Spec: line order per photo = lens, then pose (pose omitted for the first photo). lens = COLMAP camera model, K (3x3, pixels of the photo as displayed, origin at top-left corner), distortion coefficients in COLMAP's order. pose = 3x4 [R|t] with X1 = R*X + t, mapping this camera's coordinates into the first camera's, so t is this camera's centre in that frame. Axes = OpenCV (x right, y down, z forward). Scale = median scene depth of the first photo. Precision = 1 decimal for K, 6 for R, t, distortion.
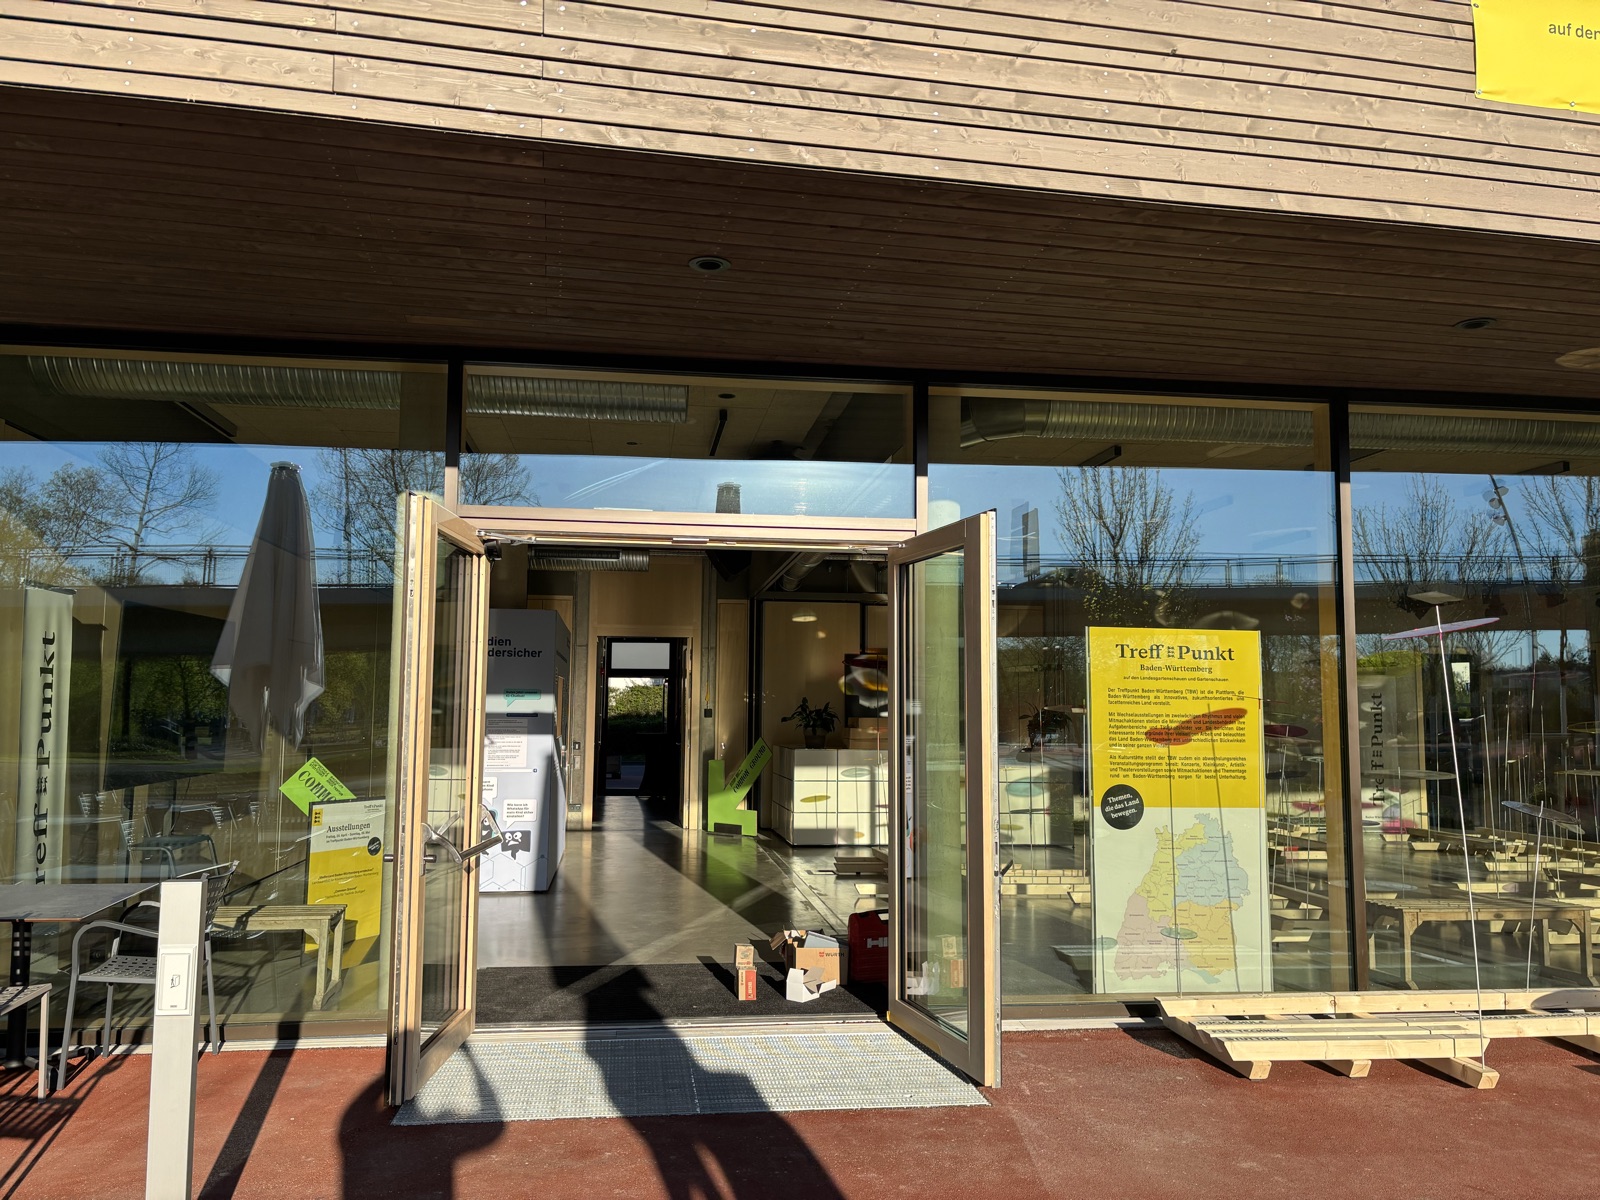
lens RADIAL K [[1225.0, 0, 800.0], [0, 1225.0, 600.0], [0, 0, 1]] dist [0.080964, -0.088035]
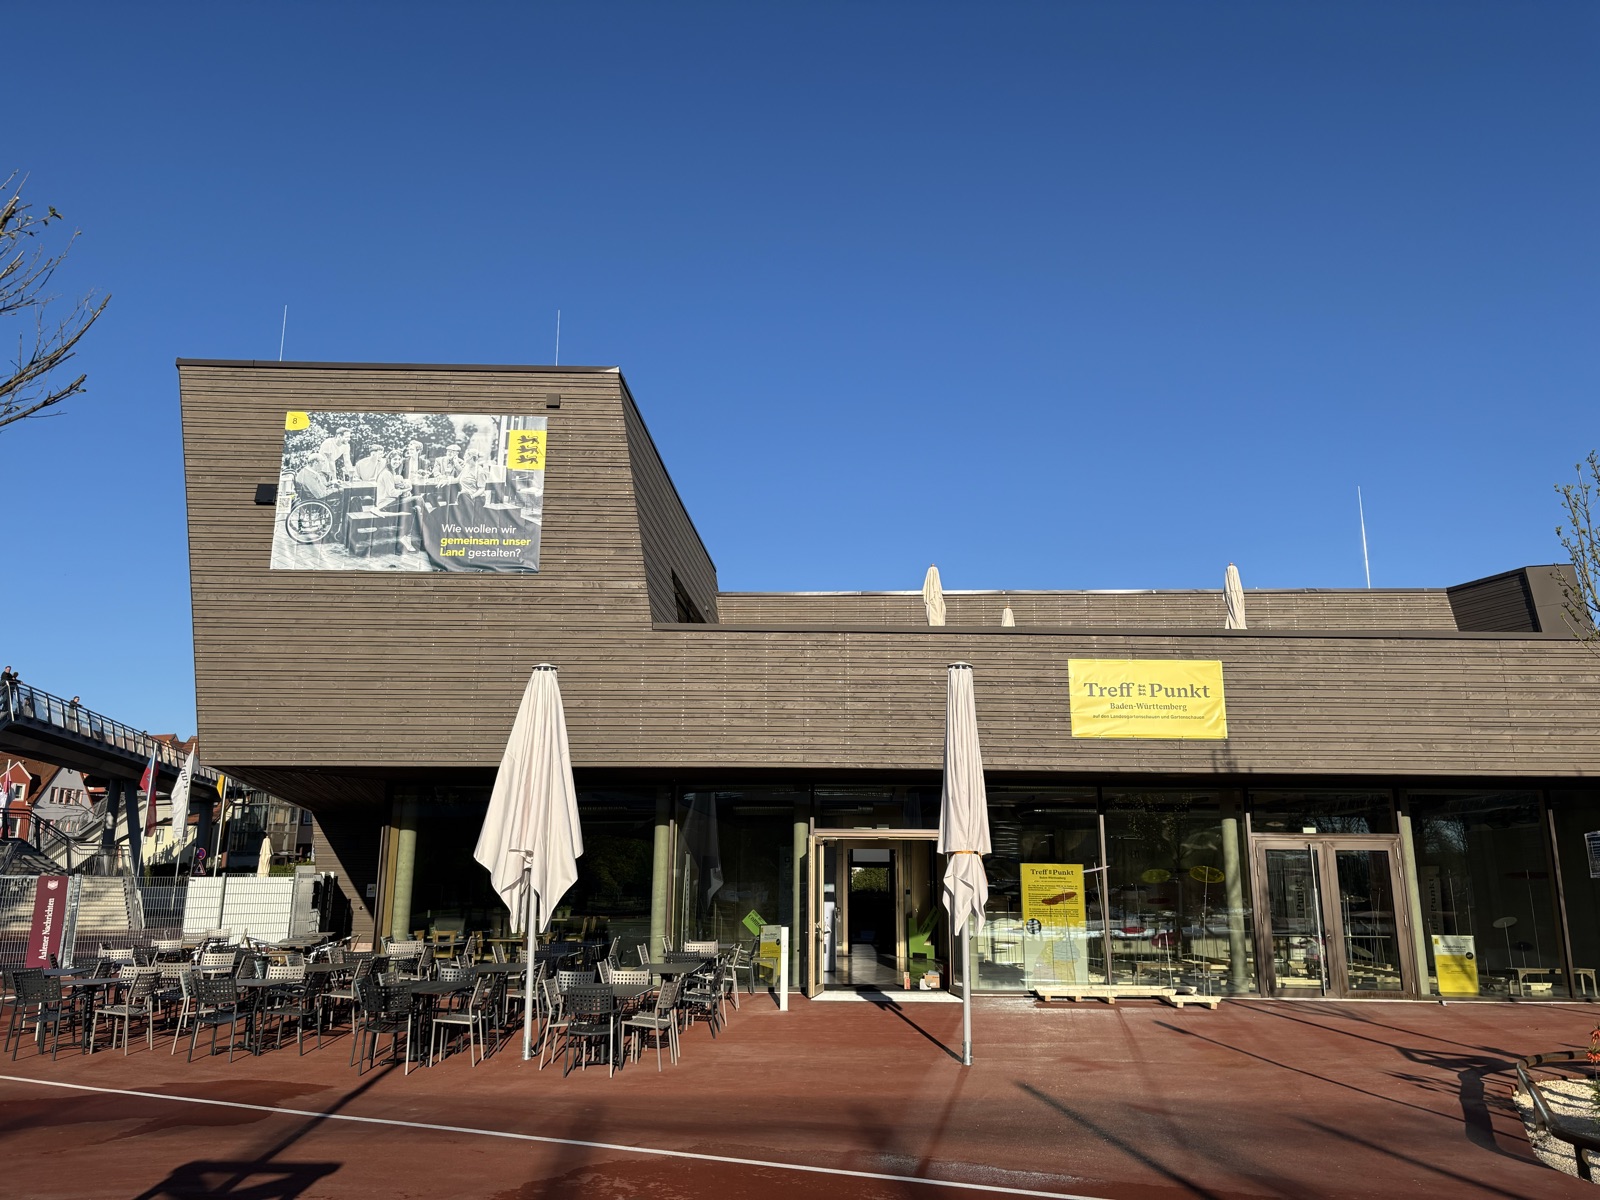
lens RADIAL K [[1225.0, 0, 800.0], [0, 1225.0, 600.0], [0, 0, 1]] dist [0.080964, -0.088035]
pose [[0.982173, -0.043760, -0.182812, 0.130368], [0.017954, 0.989918, -0.140498, -0.090911], [0.187117, 0.134711, 0.973057, -0.946072]]
